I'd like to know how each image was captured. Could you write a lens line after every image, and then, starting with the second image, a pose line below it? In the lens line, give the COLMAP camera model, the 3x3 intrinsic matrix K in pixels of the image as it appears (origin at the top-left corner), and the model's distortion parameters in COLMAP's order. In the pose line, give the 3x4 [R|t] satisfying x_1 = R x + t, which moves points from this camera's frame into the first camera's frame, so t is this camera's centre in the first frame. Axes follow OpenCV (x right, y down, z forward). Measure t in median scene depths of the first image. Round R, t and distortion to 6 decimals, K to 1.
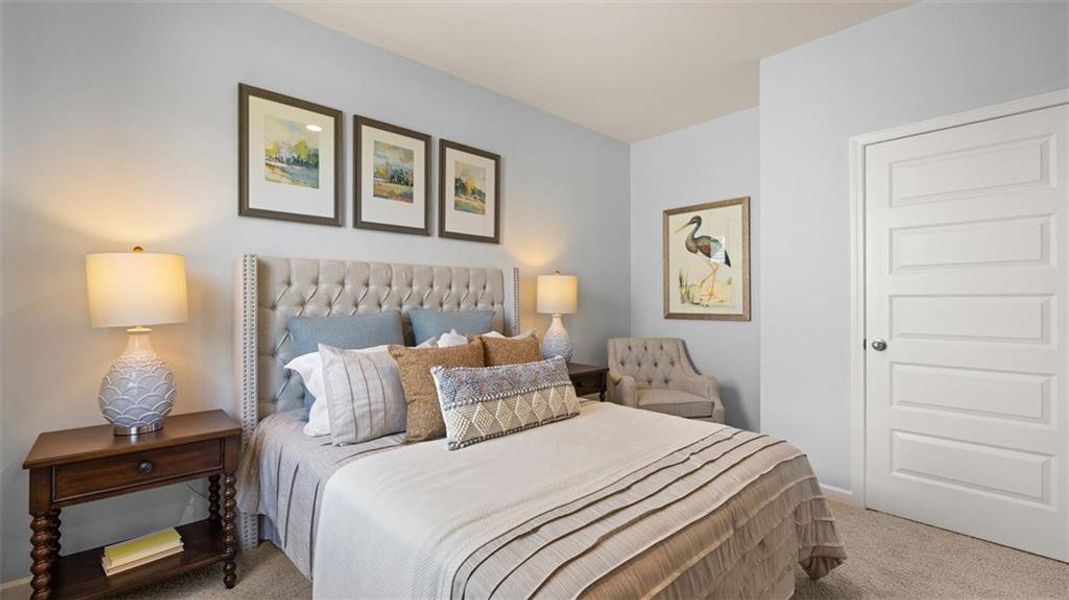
lens RADIAL K [[455.0, 0, 537.0], [0, 455.0, 296.5], [0, 0, 1]] dist [-0.002150, -0.000170]
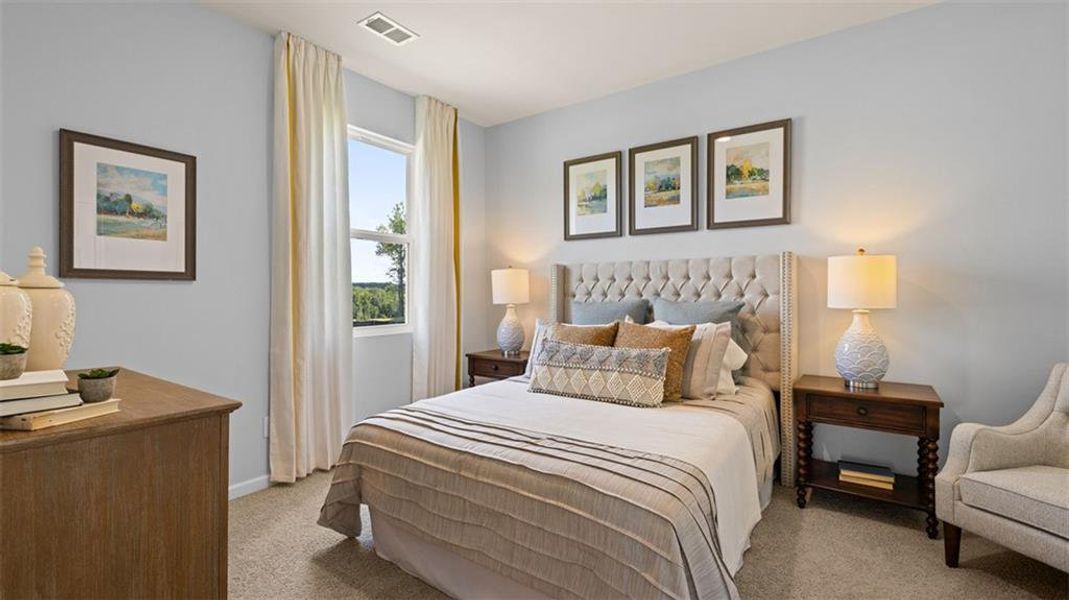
lens RADIAL K [[455.0, 0, 540.5], [0, 455.0, 297.1], [0, 0, 1]] dist [-0.002150, -0.000170]
pose [[0.209587, 0.002618, -0.977787, 0.754806], [0.002487, 0.999992, 0.003211, 0.018504], [0.977787, -0.003104, 0.209578, 0.438289]]
